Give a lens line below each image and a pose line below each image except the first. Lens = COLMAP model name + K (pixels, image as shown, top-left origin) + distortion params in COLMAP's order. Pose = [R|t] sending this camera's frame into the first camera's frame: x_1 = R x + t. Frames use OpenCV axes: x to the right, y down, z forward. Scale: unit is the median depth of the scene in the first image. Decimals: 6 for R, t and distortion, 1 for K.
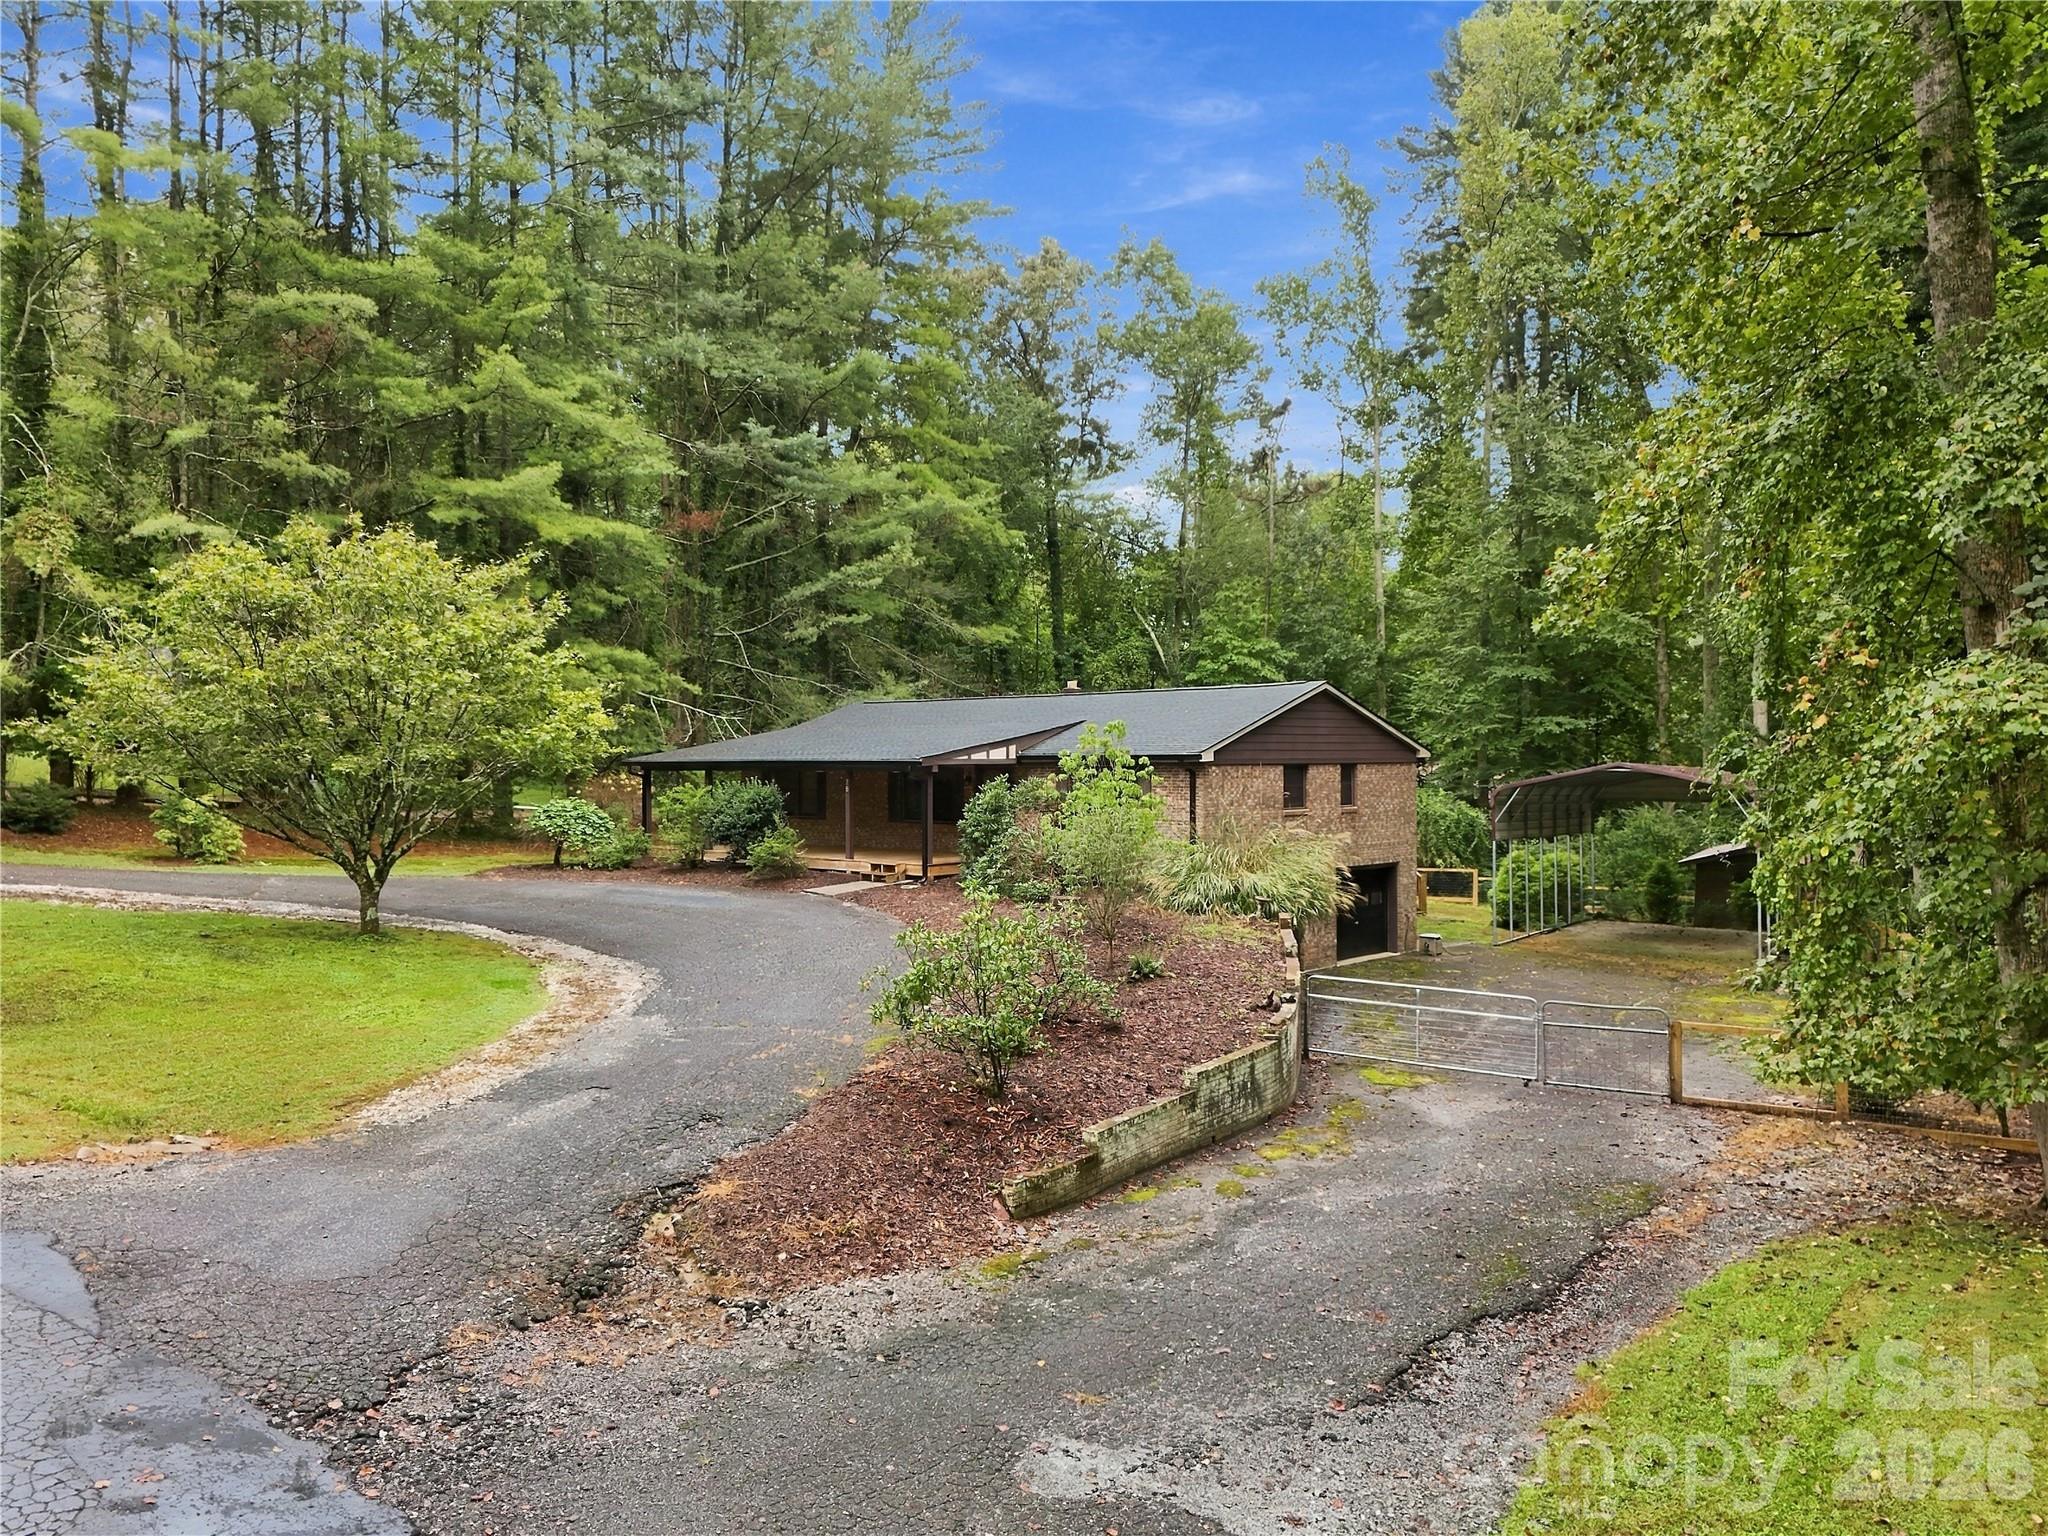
lens RADIAL K [[1504.8, 0, 1028.8], [0, 1504.8, 775.4], [0, 0, 1]] dist [0.081303, -0.109423]
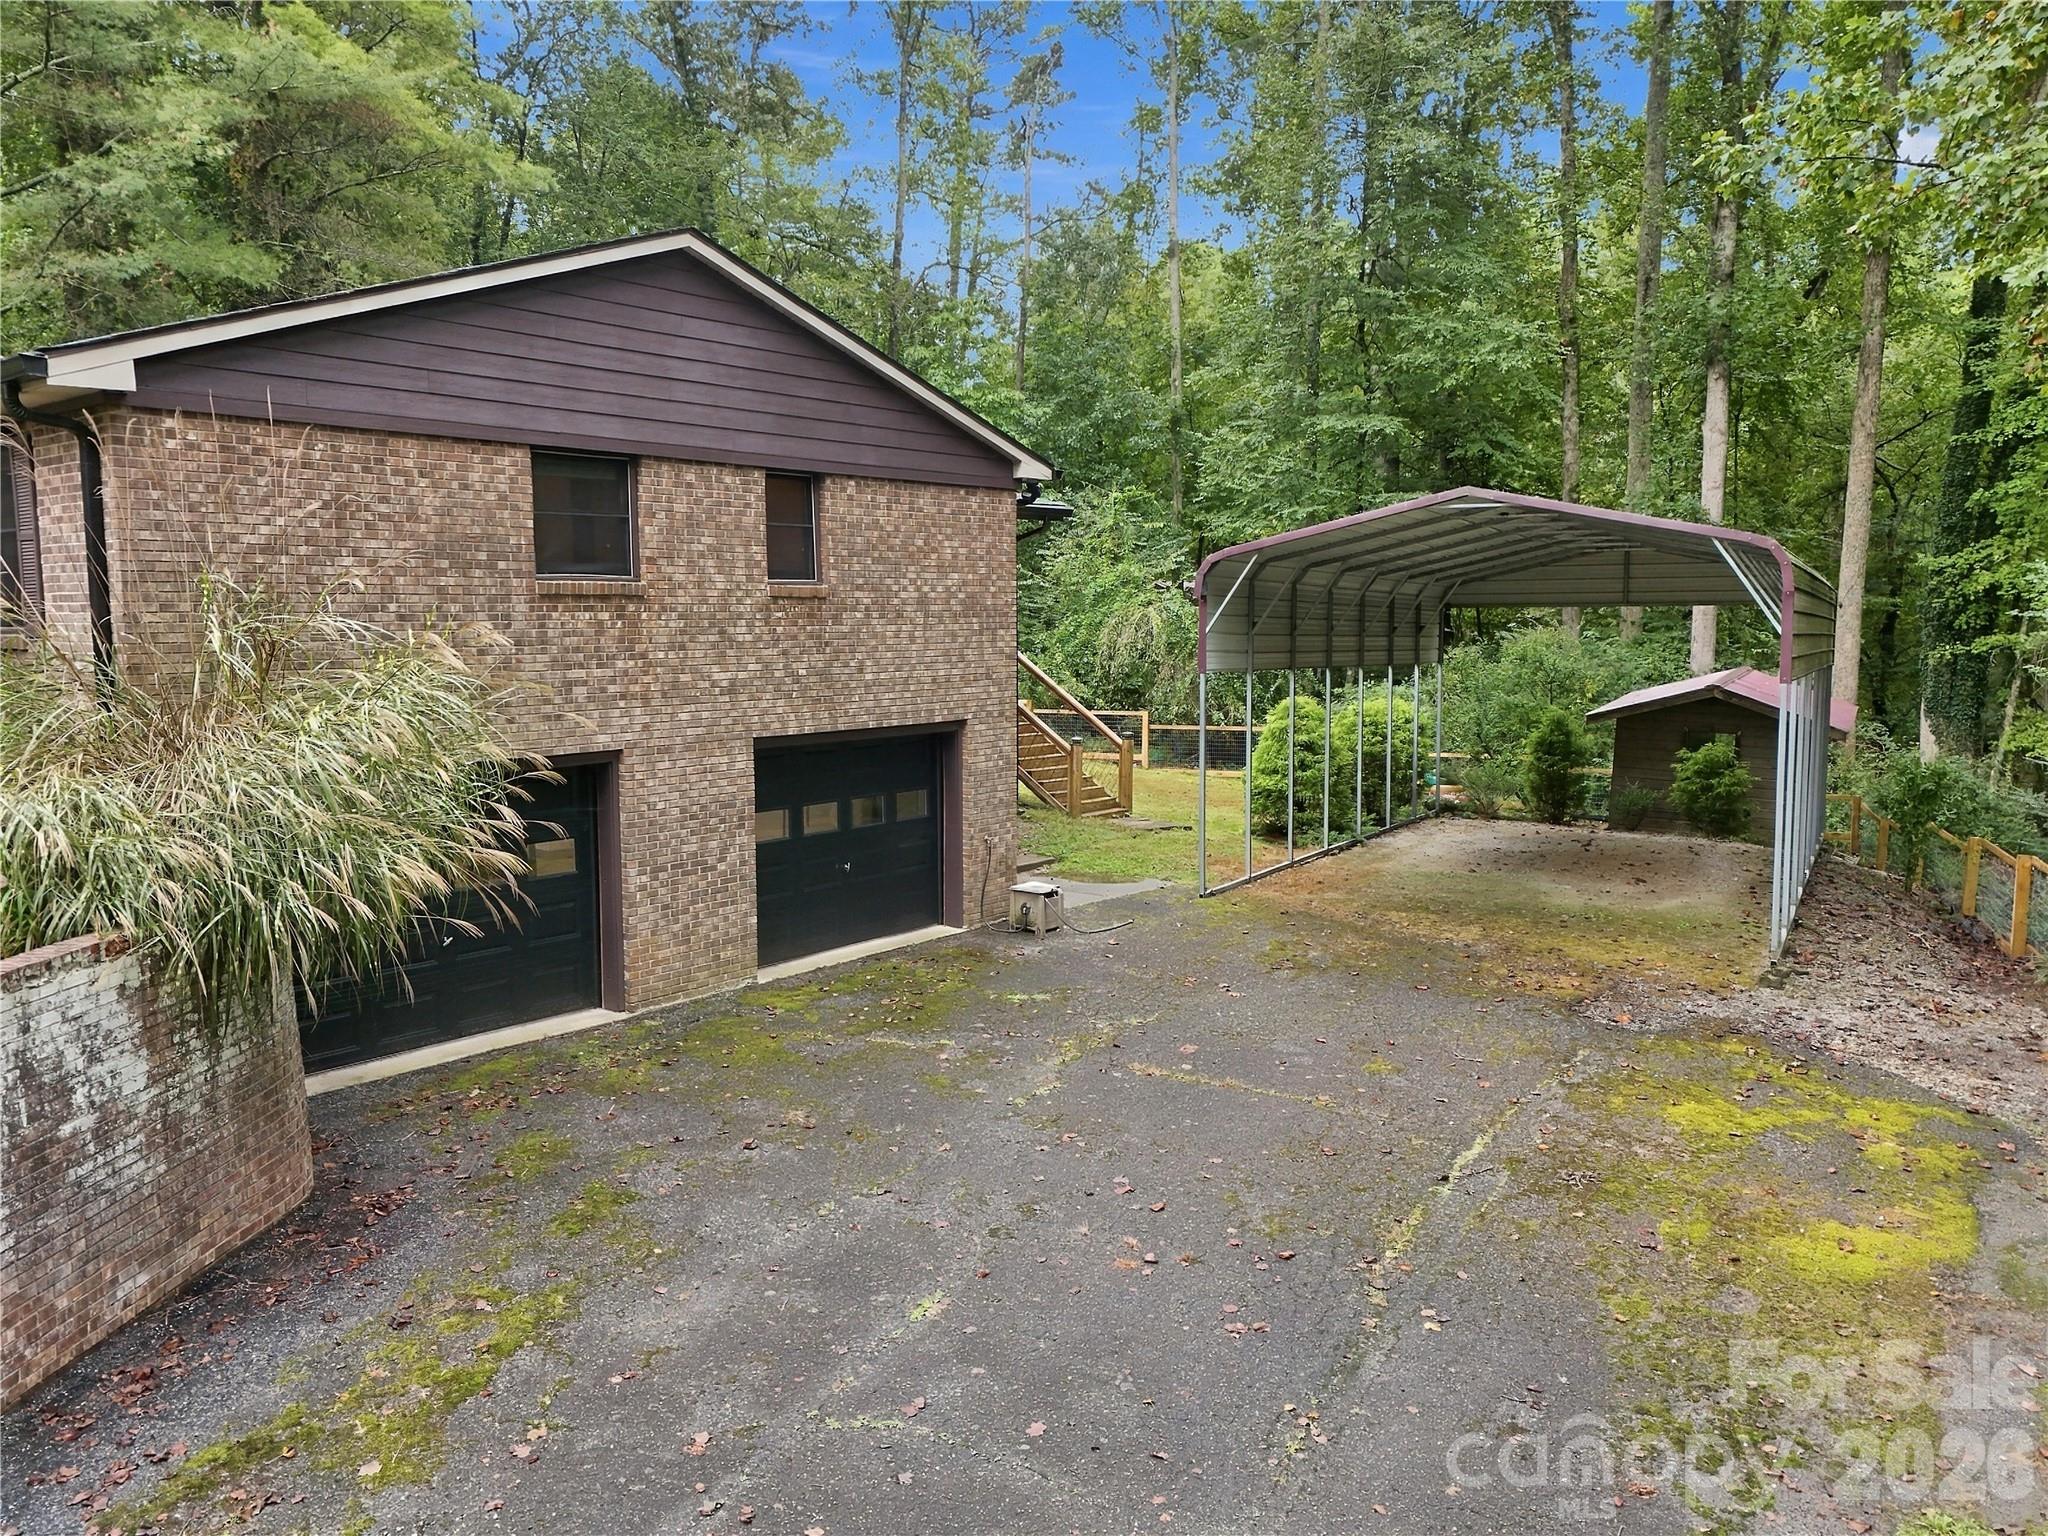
lens RADIAL K [[1504.8, 0, 1028.8], [0, 1504.8, 775.4], [0, 0, 1]] dist [0.081303, -0.109423]
pose [[0.998377, -0.004813, 0.056752, 0.224817], [-0.000759, 0.995211, 0.097750, 0.028924], [-0.056951, -0.097635, 0.993592, 0.537412]]
